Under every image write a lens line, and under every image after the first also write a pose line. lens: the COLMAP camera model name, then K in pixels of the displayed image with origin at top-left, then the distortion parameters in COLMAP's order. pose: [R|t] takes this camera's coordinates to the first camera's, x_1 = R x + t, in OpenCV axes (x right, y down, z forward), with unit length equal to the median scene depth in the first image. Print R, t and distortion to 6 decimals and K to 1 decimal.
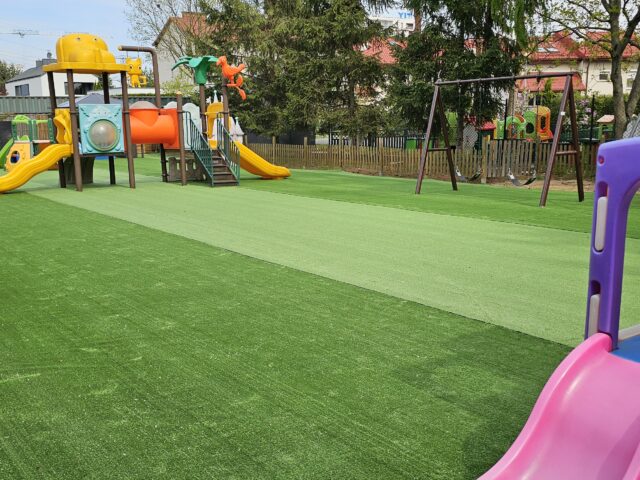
lens RADIAL K [[685.8, 0, 323.3], [0, 685.8, 238.1], [0, 0, 1]] dist [0.075799, 0.000000]
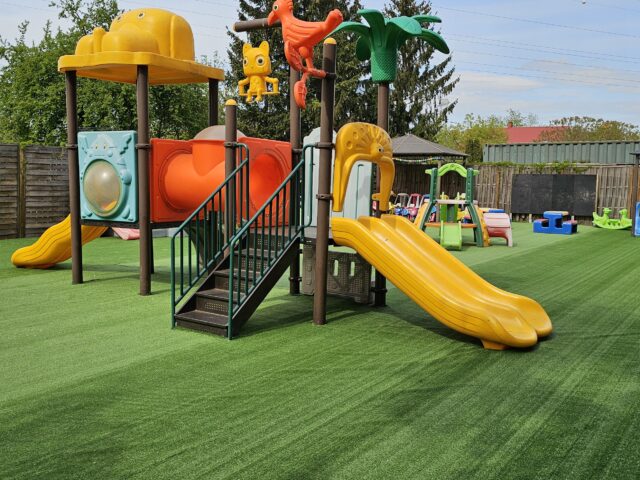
lens RADIAL K [[685.8, 0, 320.8], [0, 685.8, 242.9], [0, 0, 1]] dist [0.075799, 0.000000]
pose [[0.350140, 0.111859, -0.929995, 0.234300], [-0.181652, 0.982104, 0.049735, -0.154746], [0.918915, 0.151521, 0.364193, 0.909460]]
